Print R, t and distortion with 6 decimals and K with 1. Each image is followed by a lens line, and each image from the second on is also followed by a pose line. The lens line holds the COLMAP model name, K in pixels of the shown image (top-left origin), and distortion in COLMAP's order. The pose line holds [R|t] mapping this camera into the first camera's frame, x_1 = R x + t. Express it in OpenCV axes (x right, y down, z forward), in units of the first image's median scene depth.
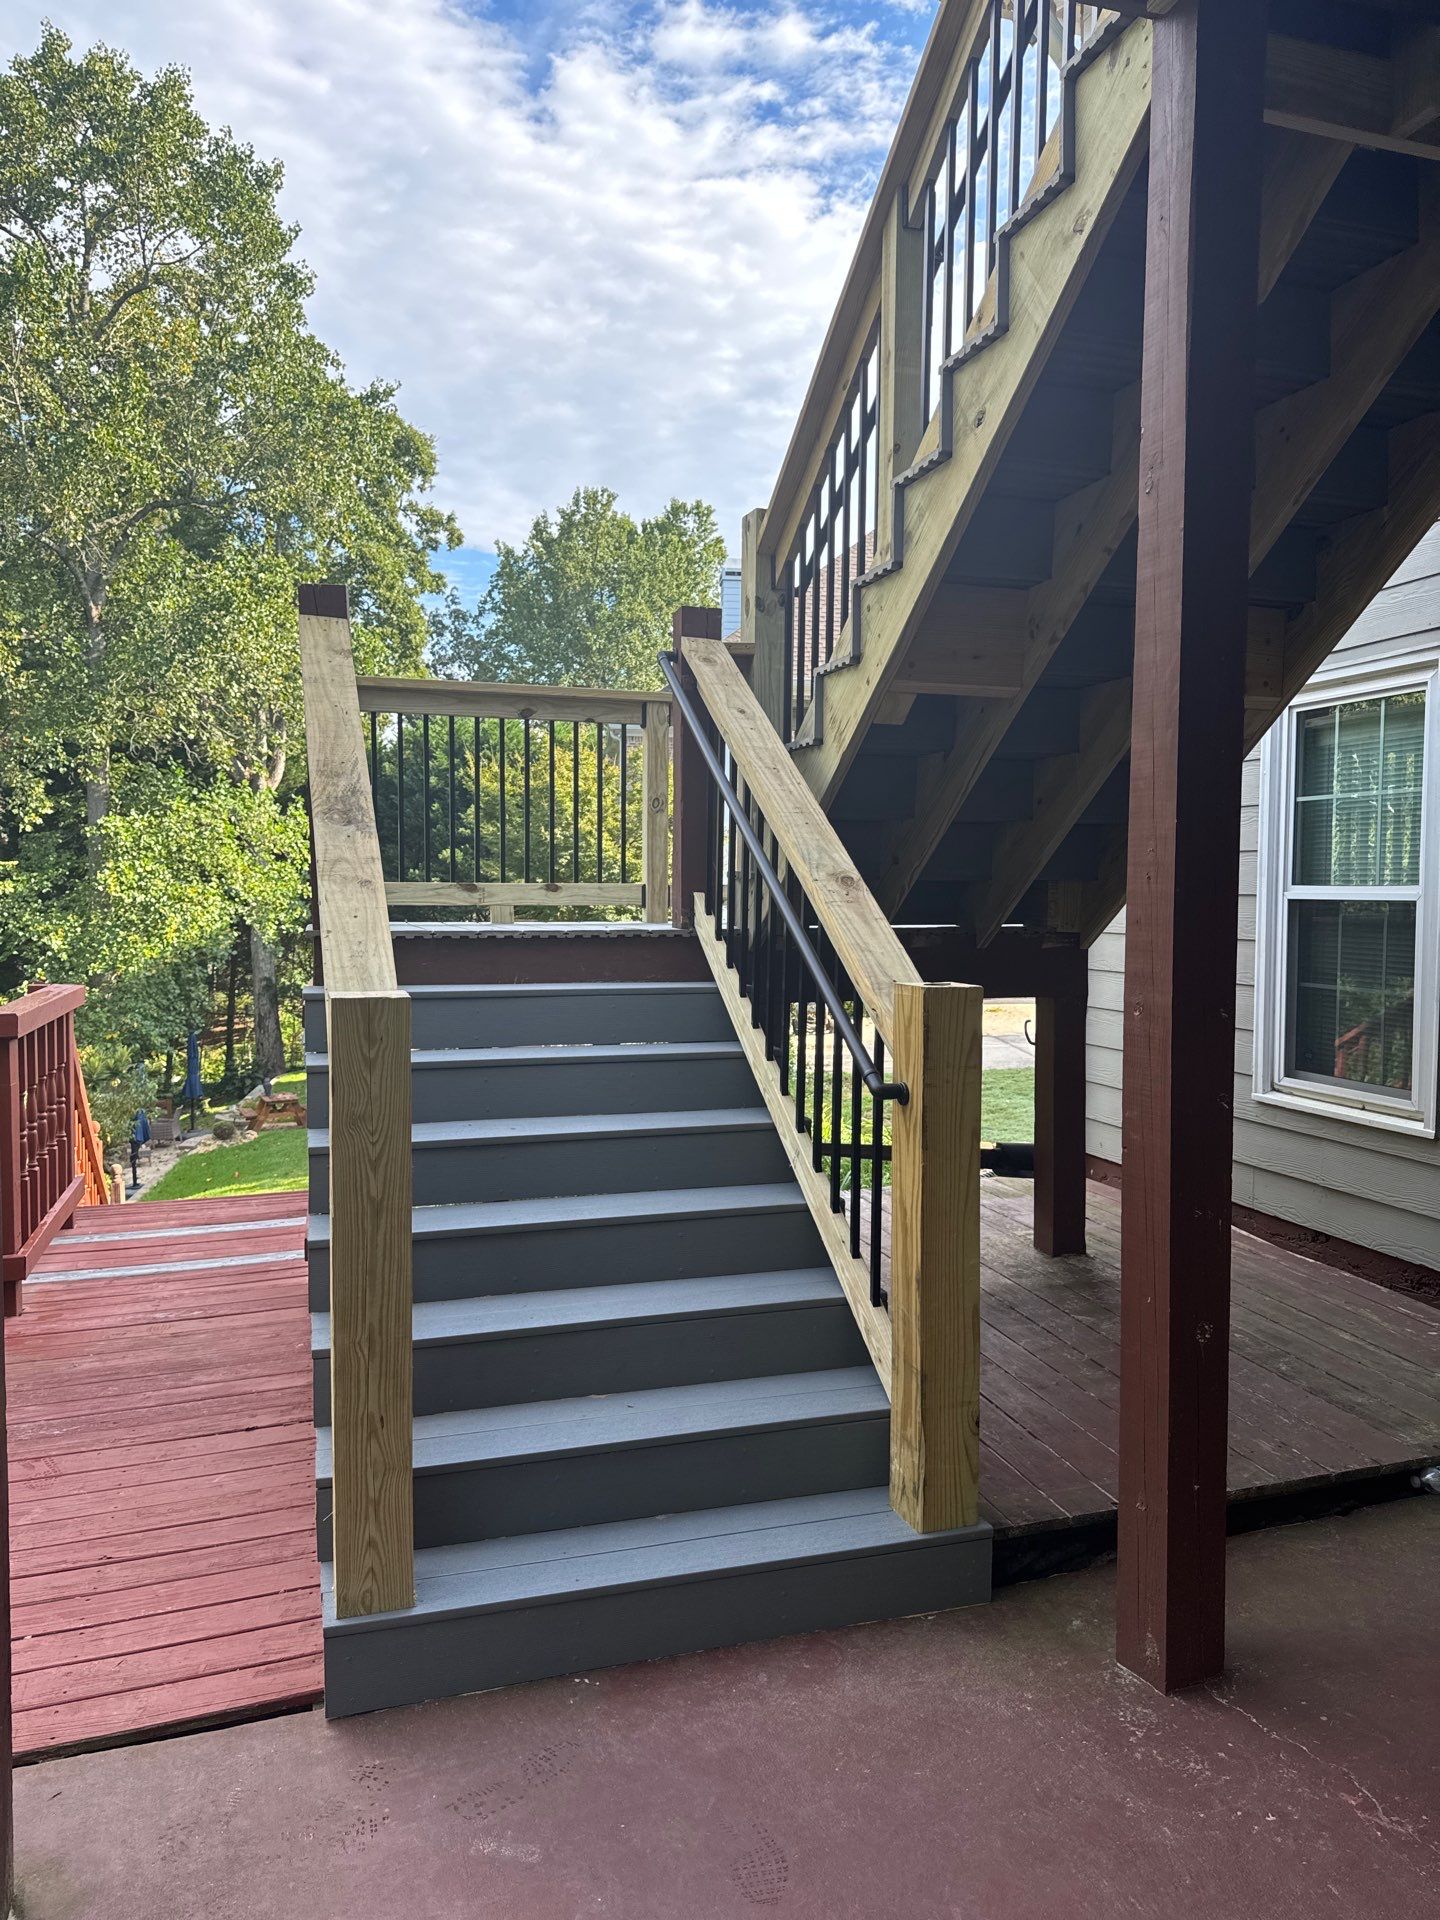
lens RADIAL K [[1361.0, 0, 732.5], [0, 1361.0, 954.5], [0, 0, 1]] dist [0.002596, -0.006065]
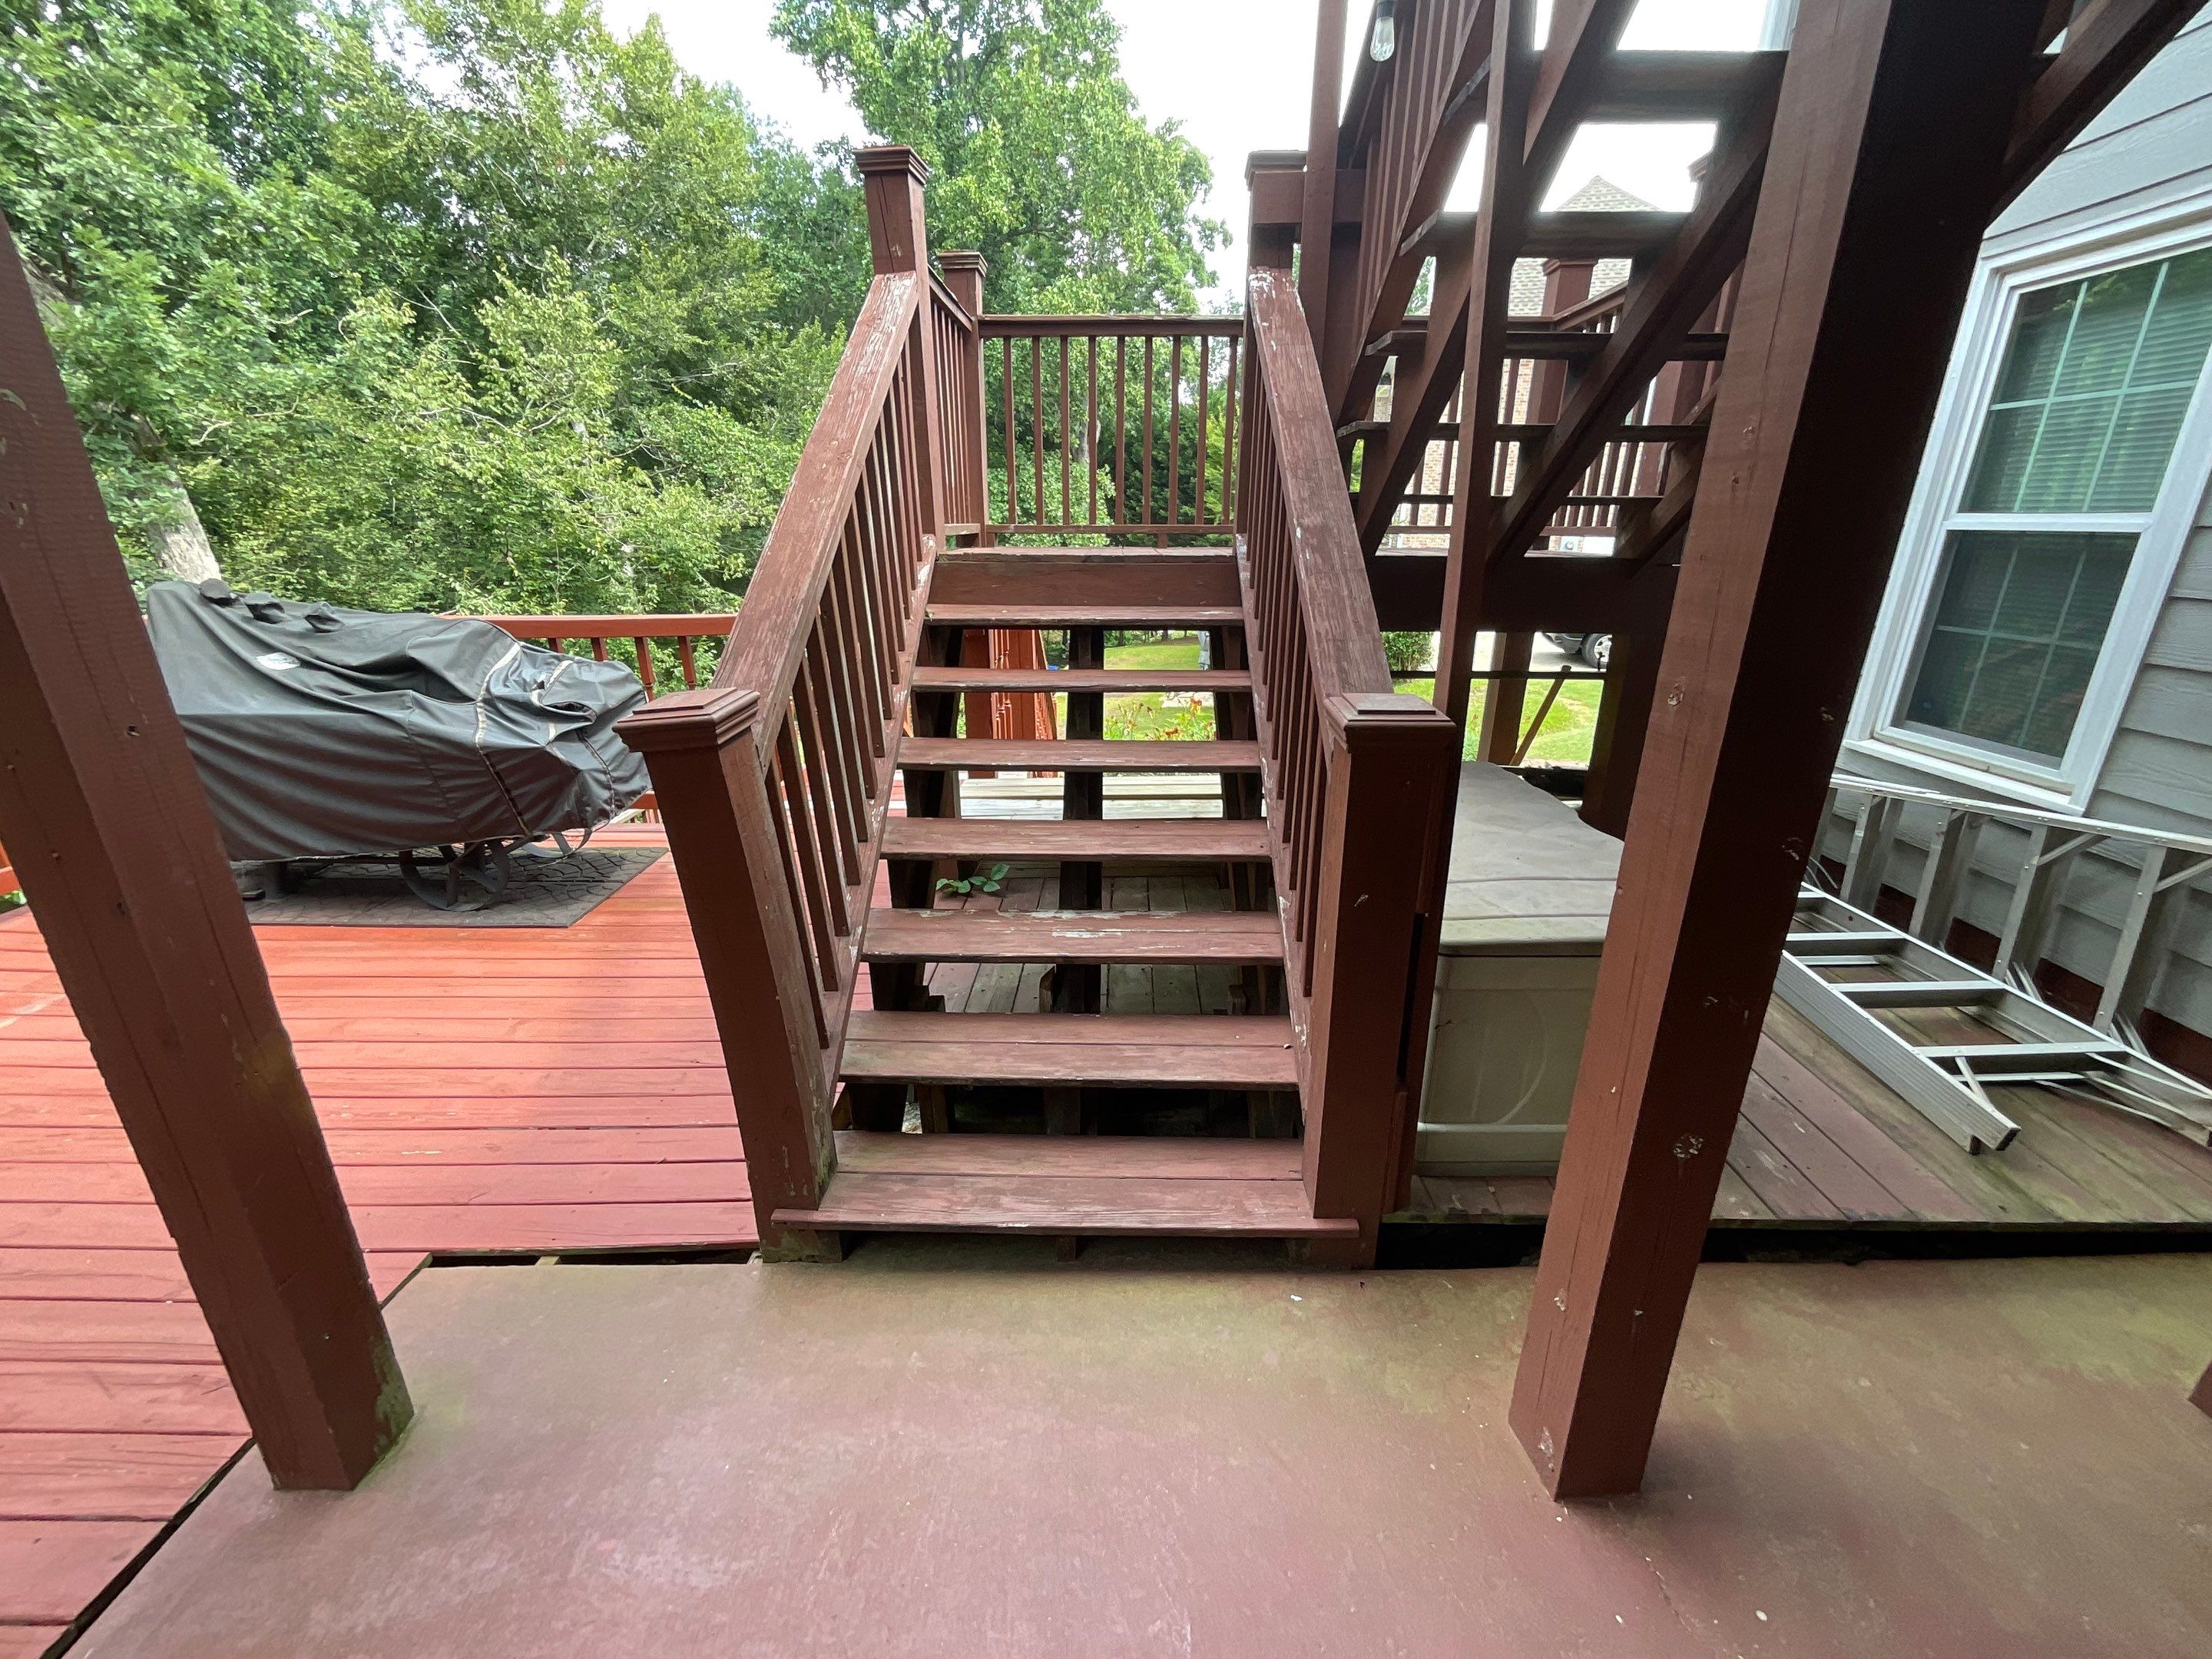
lens RADIAL K [[882.4, 0, 1107.0], [0, 882.4, 811.5], [0, 0, 1]] dist [-0.001752, 0.000101]
pose [[0.944370, 0.102775, -0.312413, 0.086997], [-0.014294, 0.961847, 0.273214, -0.012509], [0.328573, -0.253550, 0.909809, 0.246499]]
